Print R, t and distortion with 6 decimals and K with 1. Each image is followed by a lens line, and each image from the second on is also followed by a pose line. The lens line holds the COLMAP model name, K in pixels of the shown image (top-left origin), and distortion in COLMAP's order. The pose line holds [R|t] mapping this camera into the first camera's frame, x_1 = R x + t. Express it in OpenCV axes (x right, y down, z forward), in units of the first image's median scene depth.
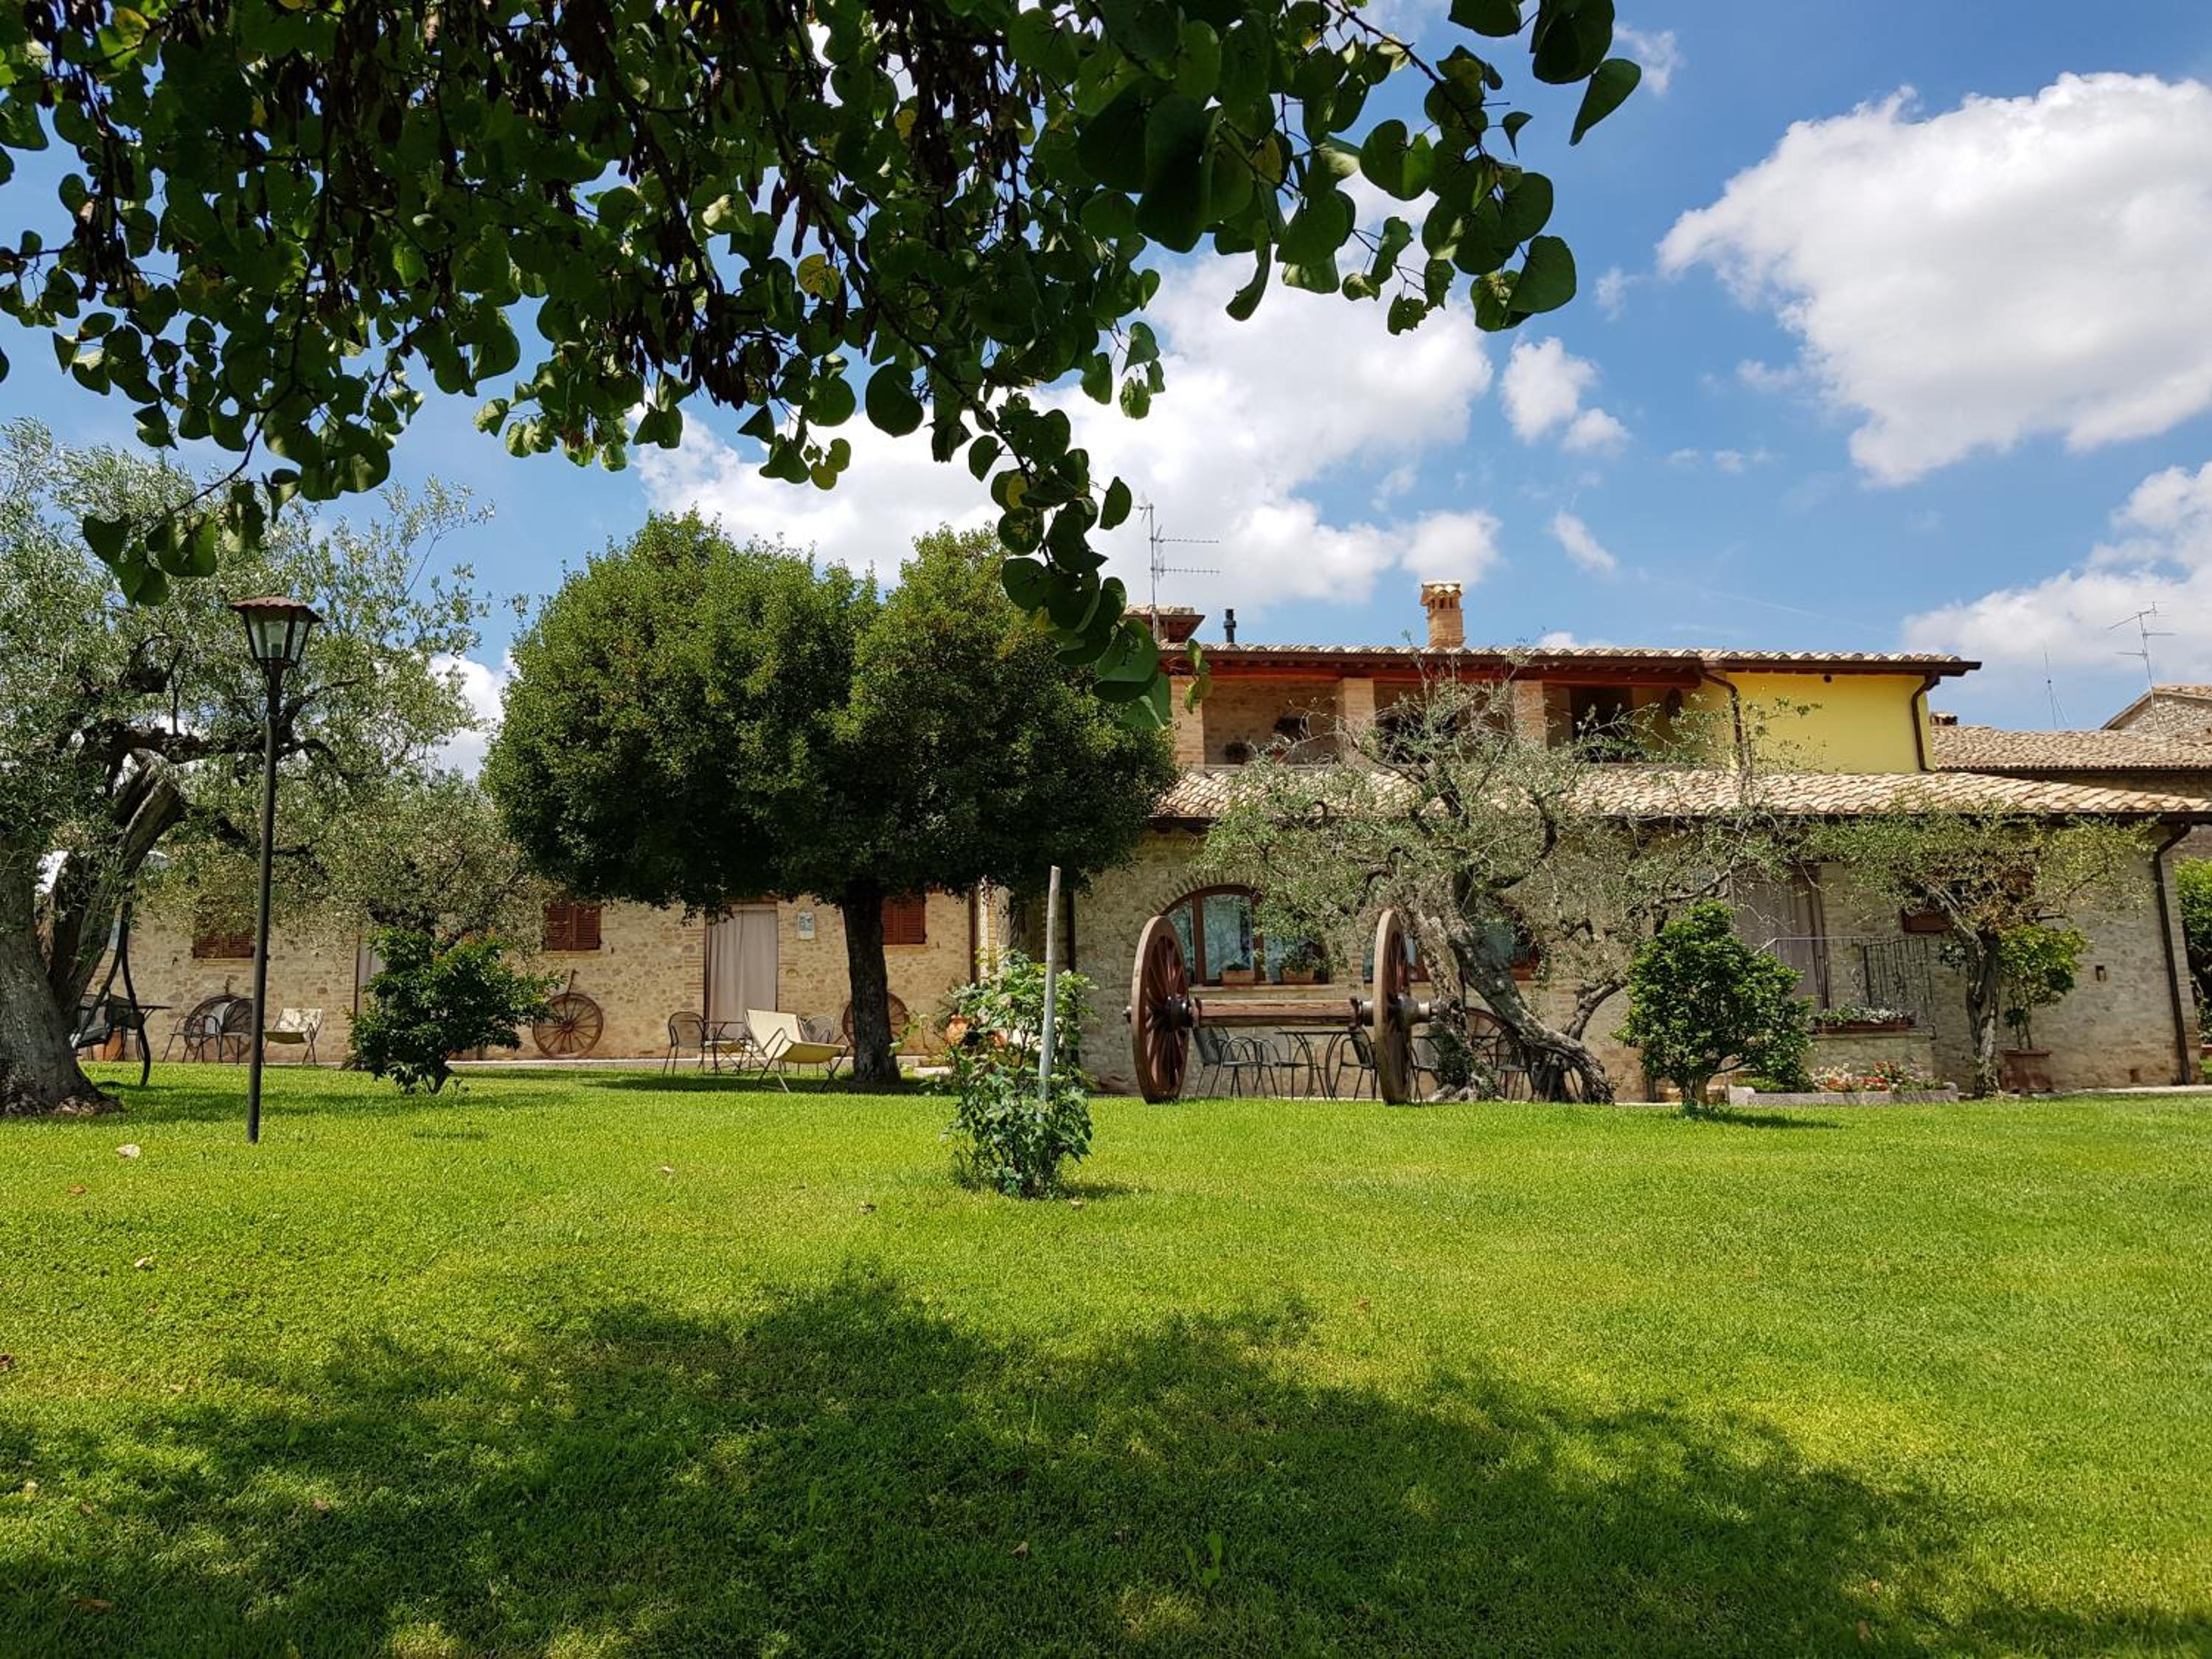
lens RADIAL K [[1739.3, 0, 1097.9], [0, 1739.3, 806.8], [0, 0, 1]] dist [0.111178, -0.211351]
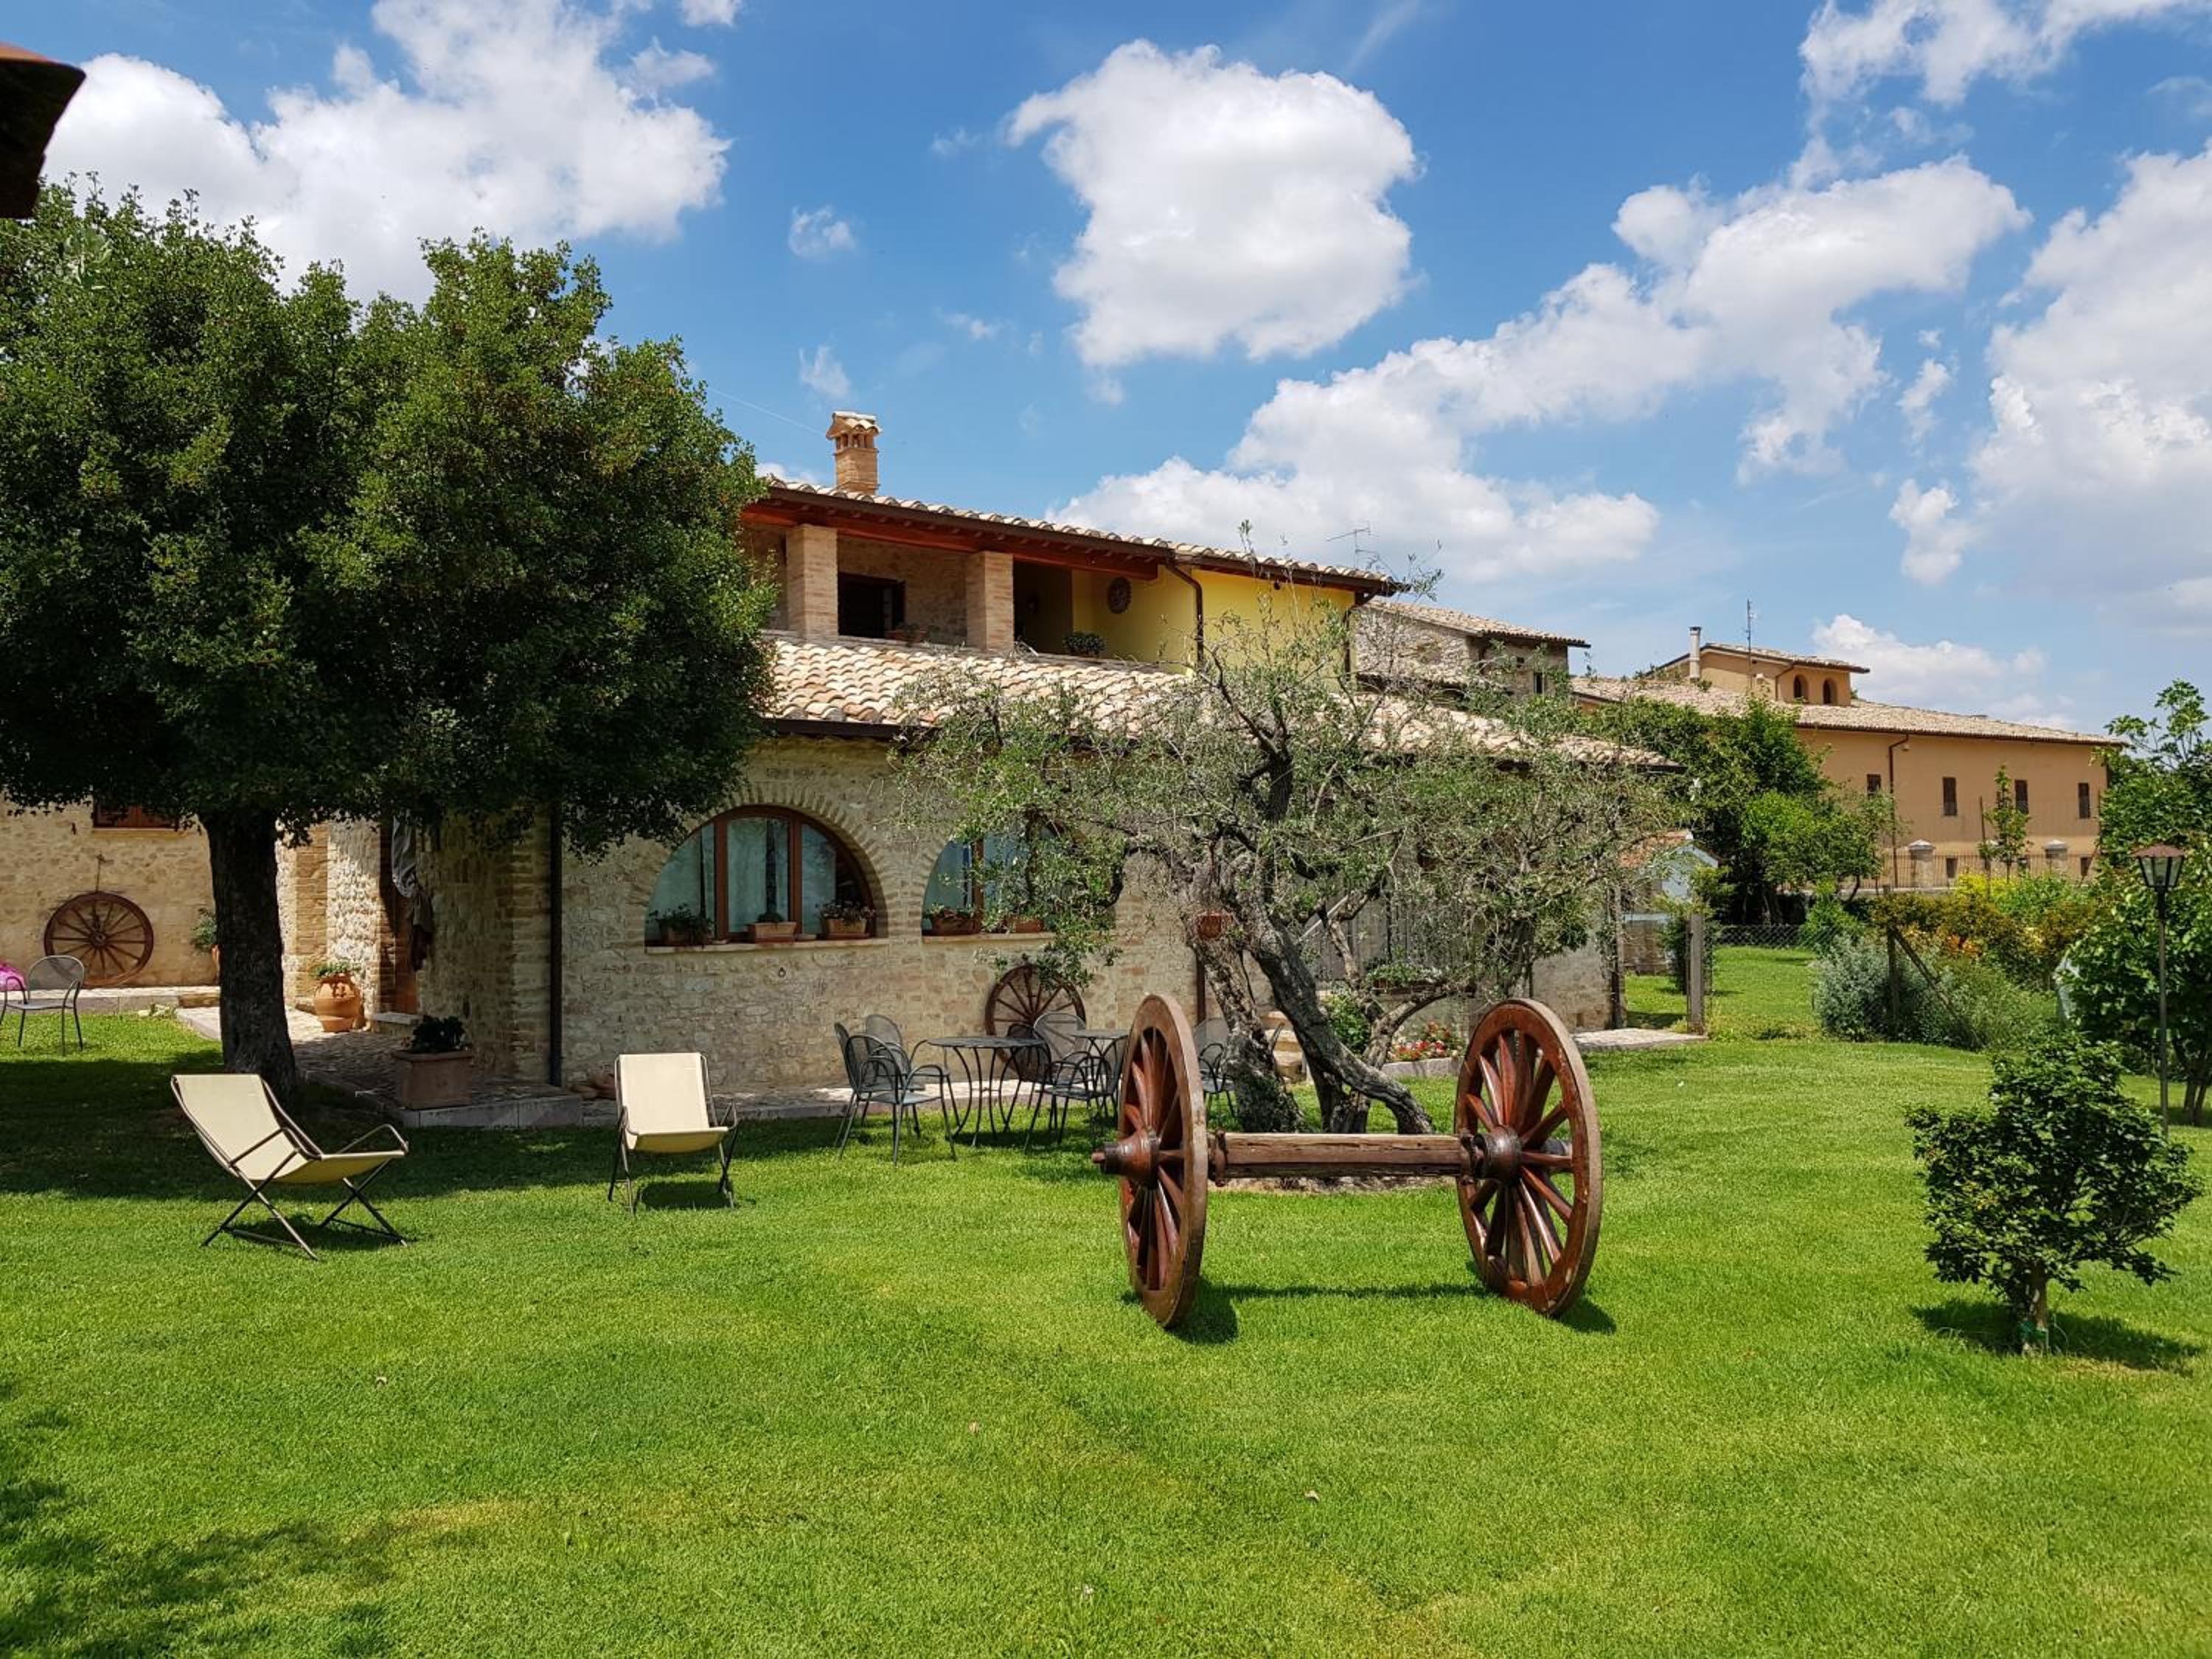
lens RADIAL K [[1739.3, 0, 1097.9], [0, 1739.3, 806.8], [0, 0, 1]] dist [0.111178, -0.211351]
pose [[0.878051, 0.042146, 0.476707, -0.156482], [-0.090185, 0.992840, 0.078335, -0.025982], [-0.469992, -0.111774, 0.875565, 0.282544]]
